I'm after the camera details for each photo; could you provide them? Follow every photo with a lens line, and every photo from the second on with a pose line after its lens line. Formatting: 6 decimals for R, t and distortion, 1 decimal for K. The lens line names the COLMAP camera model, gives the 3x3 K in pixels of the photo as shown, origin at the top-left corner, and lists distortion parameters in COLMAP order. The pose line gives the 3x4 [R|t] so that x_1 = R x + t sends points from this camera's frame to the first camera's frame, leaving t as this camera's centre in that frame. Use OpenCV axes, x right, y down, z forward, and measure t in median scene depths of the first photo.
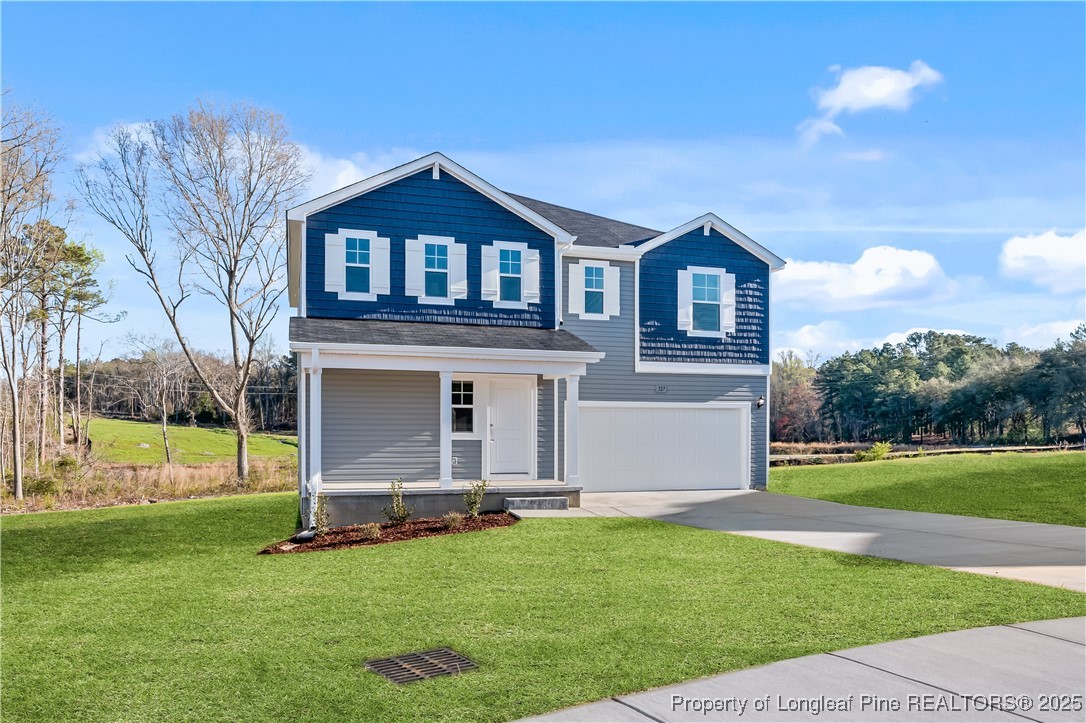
lens RADIAL K [[719.3, 0, 502.3], [0, 719.3, 352.7], [0, 0, 1]] dist [-0.010311, -0.001897]
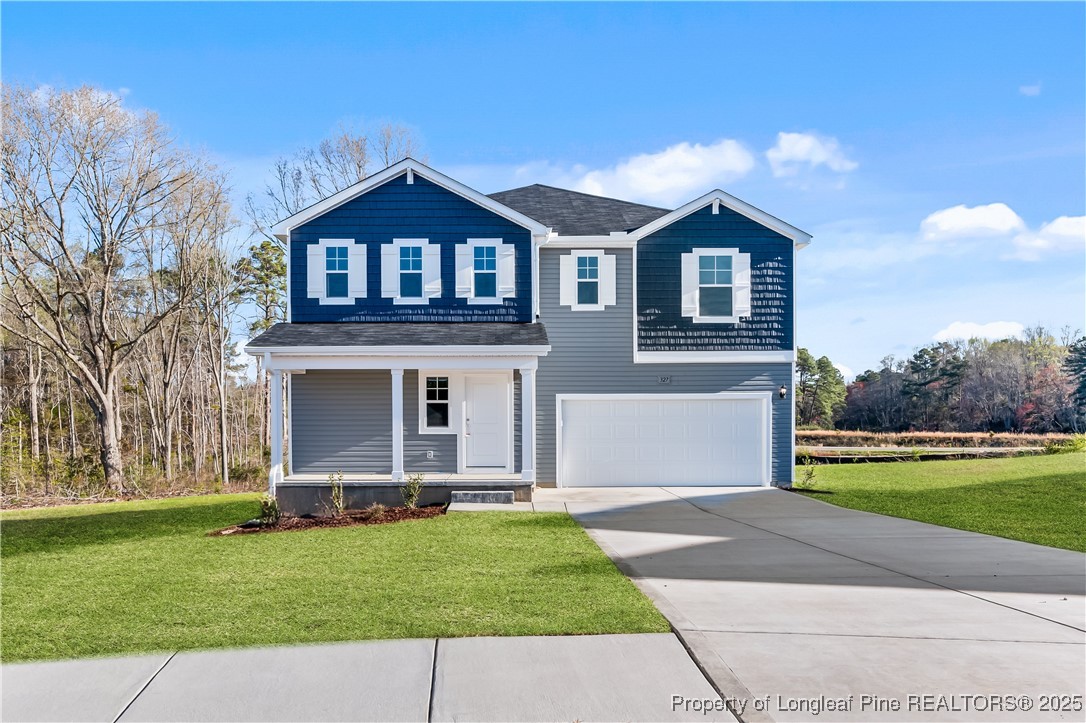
lens RADIAL K [[719.3, 0, 502.3], [0, 719.3, 352.7], [0, 0, 1]] dist [-0.010311, -0.001897]
pose [[0.963170, -0.033557, -0.266792, 0.295723], [0.036439, 0.999319, 0.005858, 0.001295], [0.266413, -0.015364, 0.963736, 0.029104]]
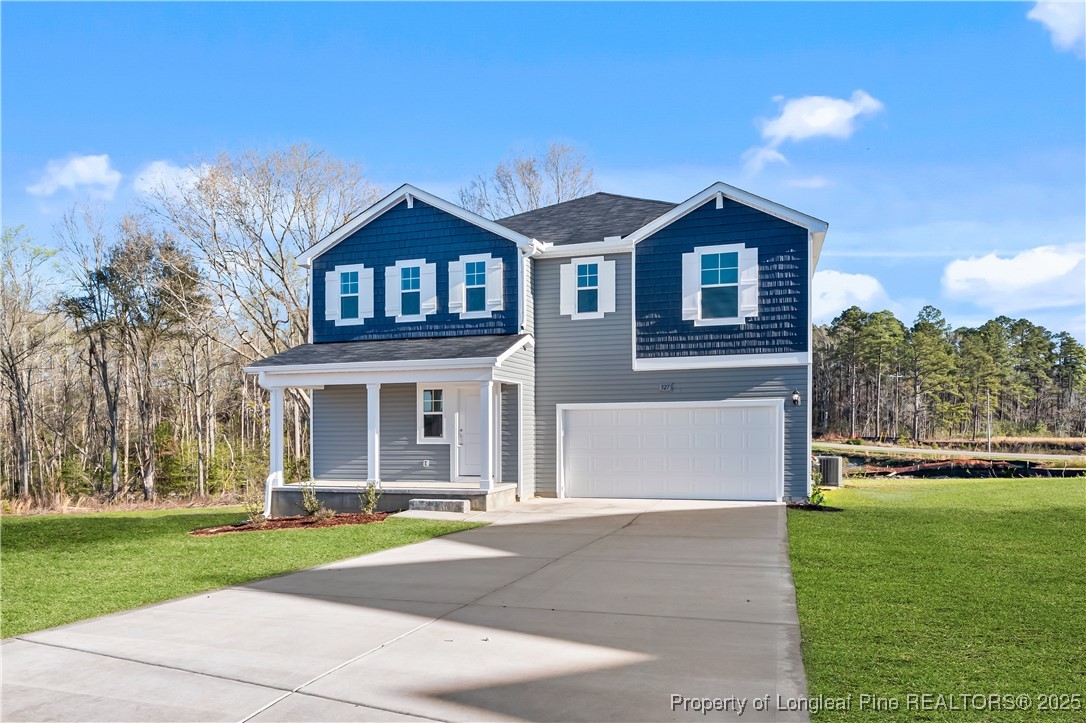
lens RADIAL K [[699.5, 0, 543.0], [0, 699.5, 361.5], [0, 0, 1]] dist [0.004615, -0.000037]
pose [[0.845427, -0.063277, -0.530329, 0.615103], [0.068682, 0.997593, -0.009539, 0.017118], [0.529656, -0.028359, 0.847738, 0.185167]]
